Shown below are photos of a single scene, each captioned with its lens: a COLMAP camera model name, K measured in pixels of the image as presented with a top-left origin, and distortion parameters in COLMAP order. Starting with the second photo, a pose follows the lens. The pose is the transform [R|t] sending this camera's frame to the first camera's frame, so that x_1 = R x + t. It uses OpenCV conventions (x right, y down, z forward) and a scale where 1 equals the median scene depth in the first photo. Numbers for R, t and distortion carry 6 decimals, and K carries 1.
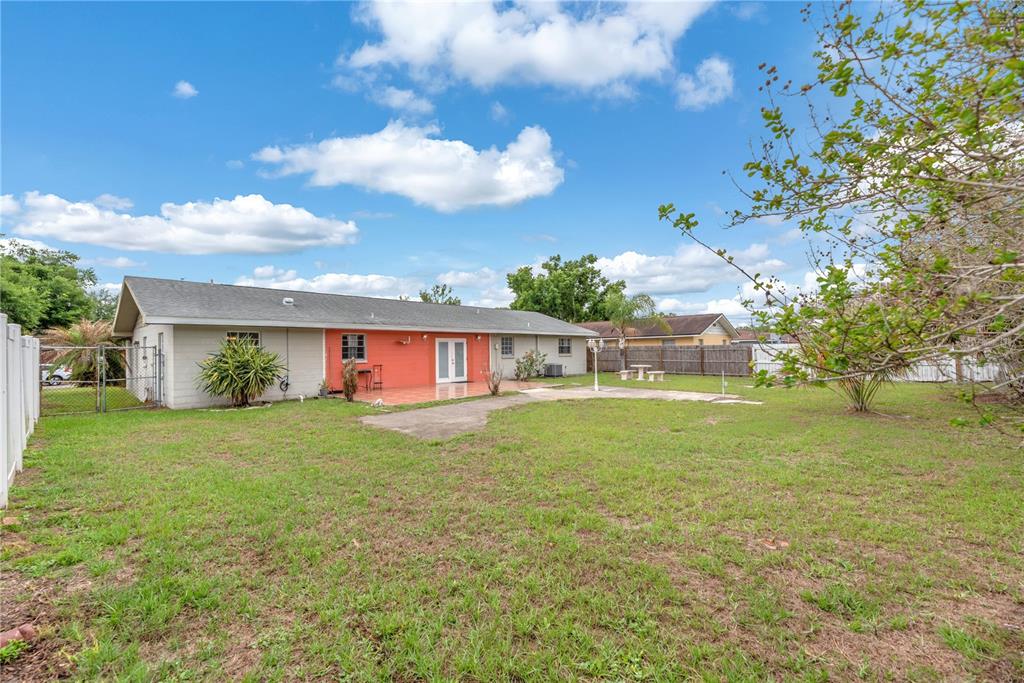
lens RADIAL K [[415.5, 0, 512.0], [0, 415.5, 341.5], [0, 0, 1]] dist [-0.000357, -0.000118]
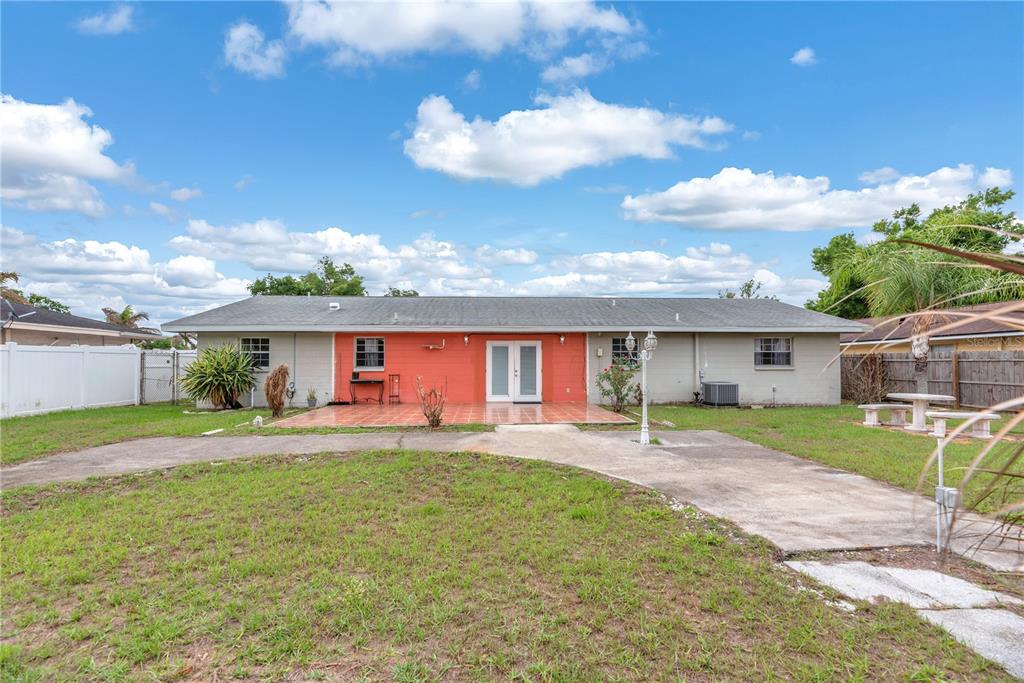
lens RADIAL K [[415.5, 0, 512.0], [0, 415.5, 341.5], [0, 0, 1]] dist [-0.000357, -0.000118]
pose [[0.707545, -0.026689, -0.706164, 0.367004], [0.007825, 0.999521, -0.029937, 0.014919], [0.706625, 0.015656, 0.707415, 0.481351]]
